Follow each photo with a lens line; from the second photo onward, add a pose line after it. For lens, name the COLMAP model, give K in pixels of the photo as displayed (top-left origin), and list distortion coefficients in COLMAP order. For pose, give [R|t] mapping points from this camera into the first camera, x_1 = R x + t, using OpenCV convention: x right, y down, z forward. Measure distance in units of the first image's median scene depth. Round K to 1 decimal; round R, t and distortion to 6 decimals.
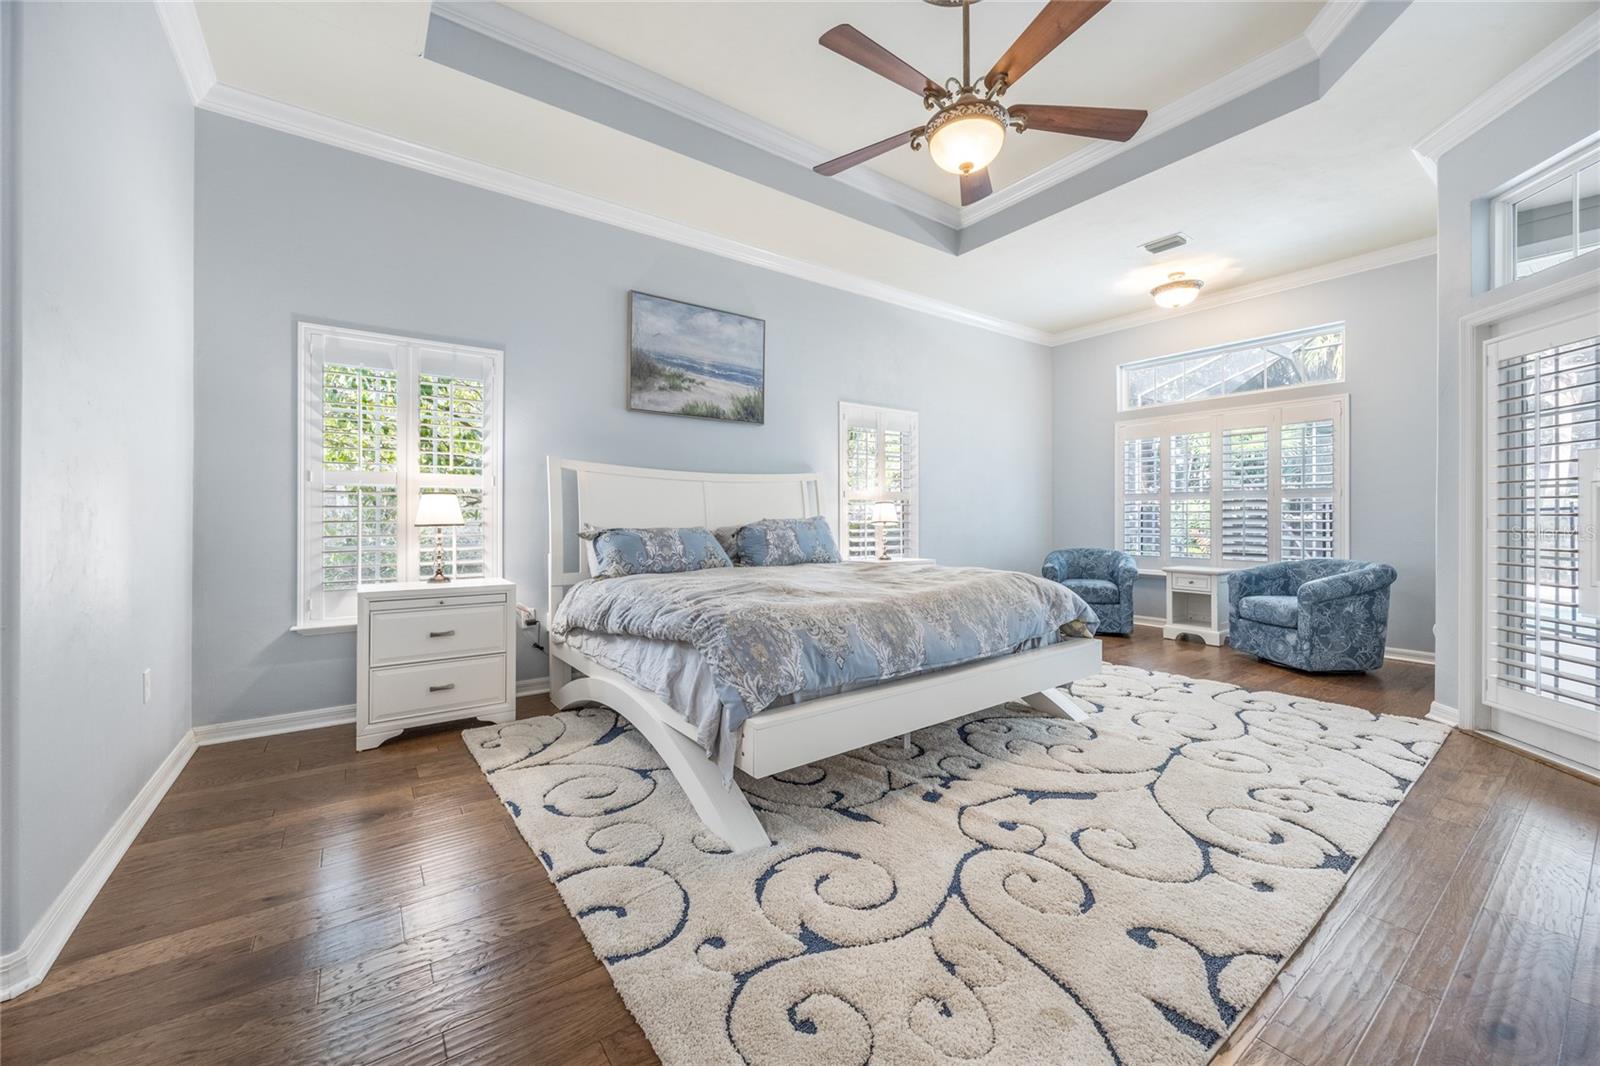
lens RADIAL K [[617.5, 0, 807.6], [0, 617.5, 519.5], [0, 0, 1]] dist [-0.000609, 0.000194]
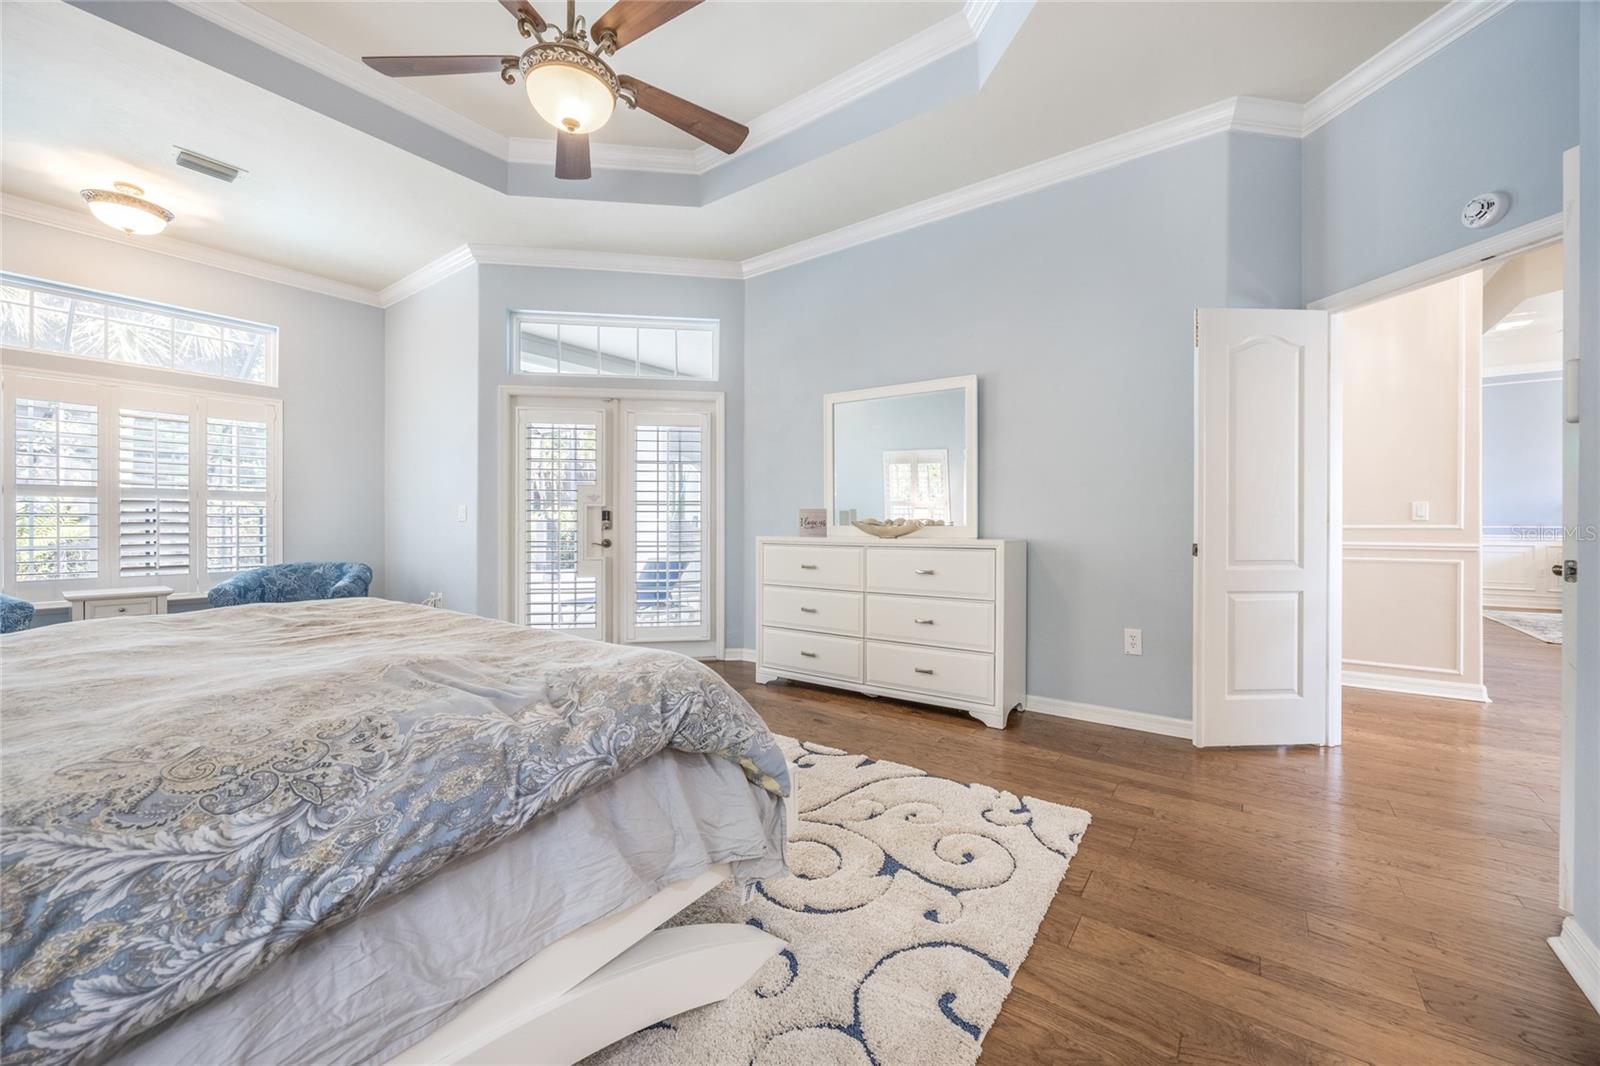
lens RADIAL K [[617.5, 0, 807.6], [0, 617.5, 519.5], [0, 0, 1]] dist [-0.000609, 0.000194]
pose [[-0.308166, 0.005774, 0.951315, -0.359792], [0.003240, 0.999982, -0.005019, 0.000209], [-0.951327, 0.001535, -0.308179, 0.498192]]
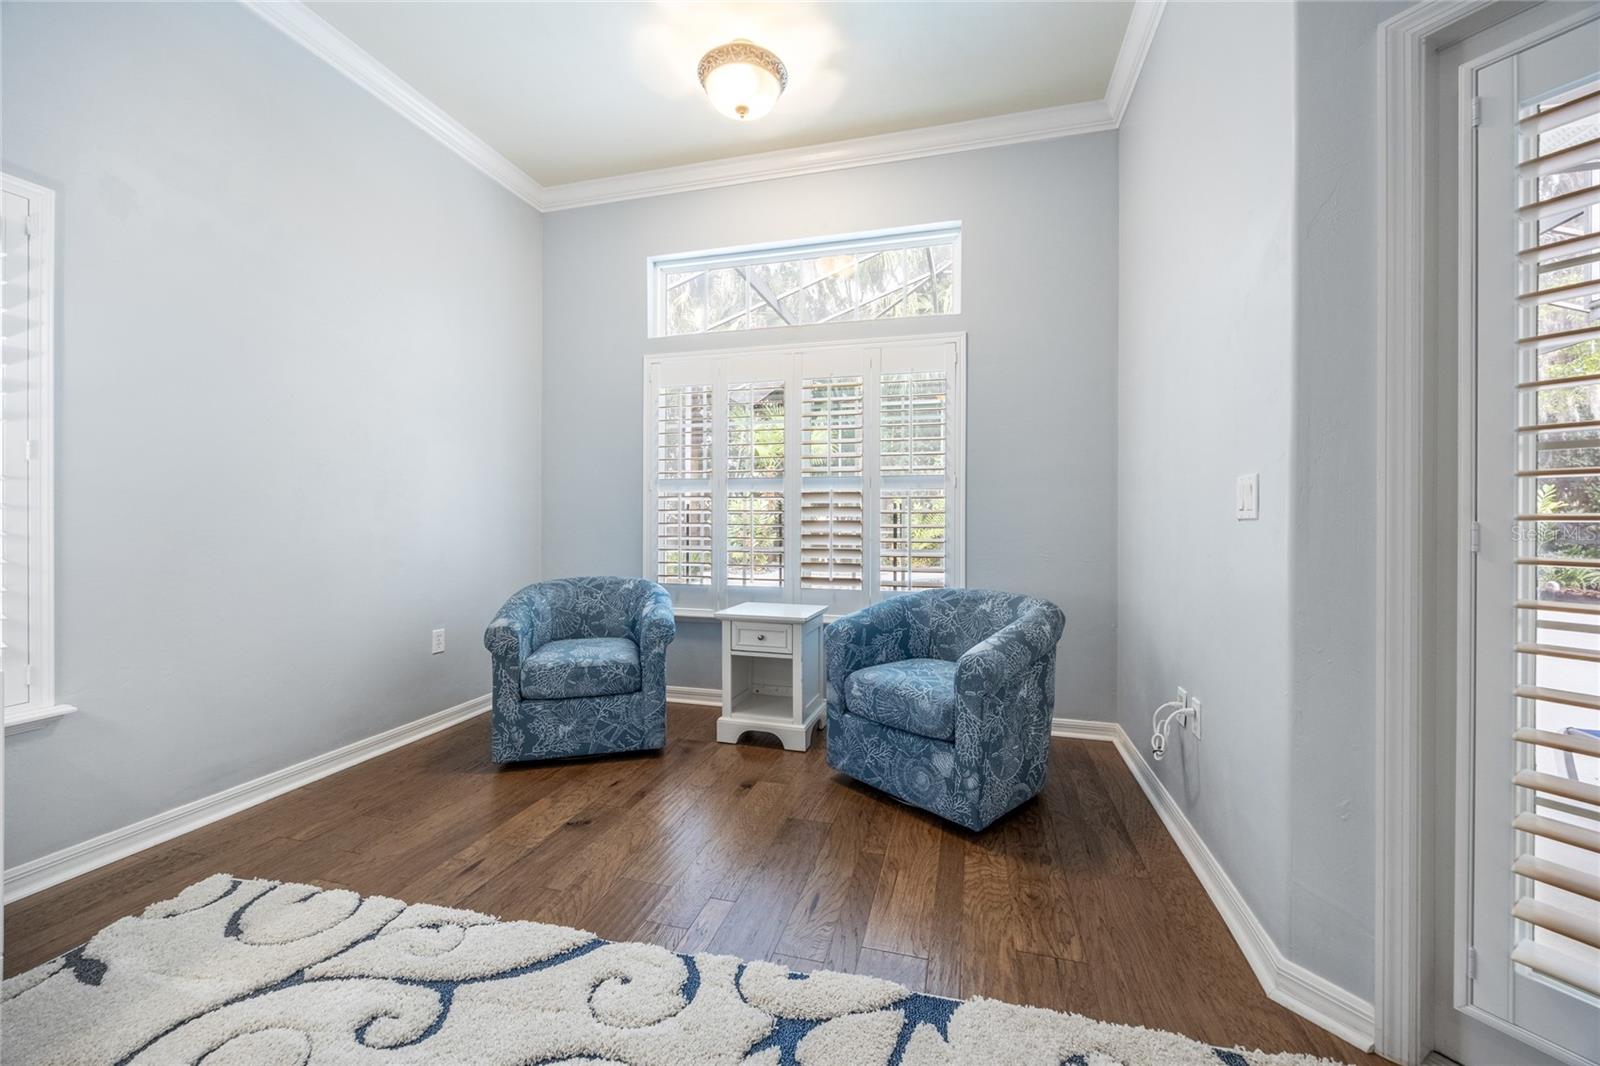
lens RADIAL K [[617.5, 0, 807.6], [0, 617.5, 519.5], [0, 0, 1]] dist [-0.000609, 0.000194]
pose [[0.780326, 0.003071, 0.625365, 0.341039], [-0.001238, 0.999994, -0.003366, -0.002493], [-0.625372, 0.001852, 0.780325, 0.601629]]
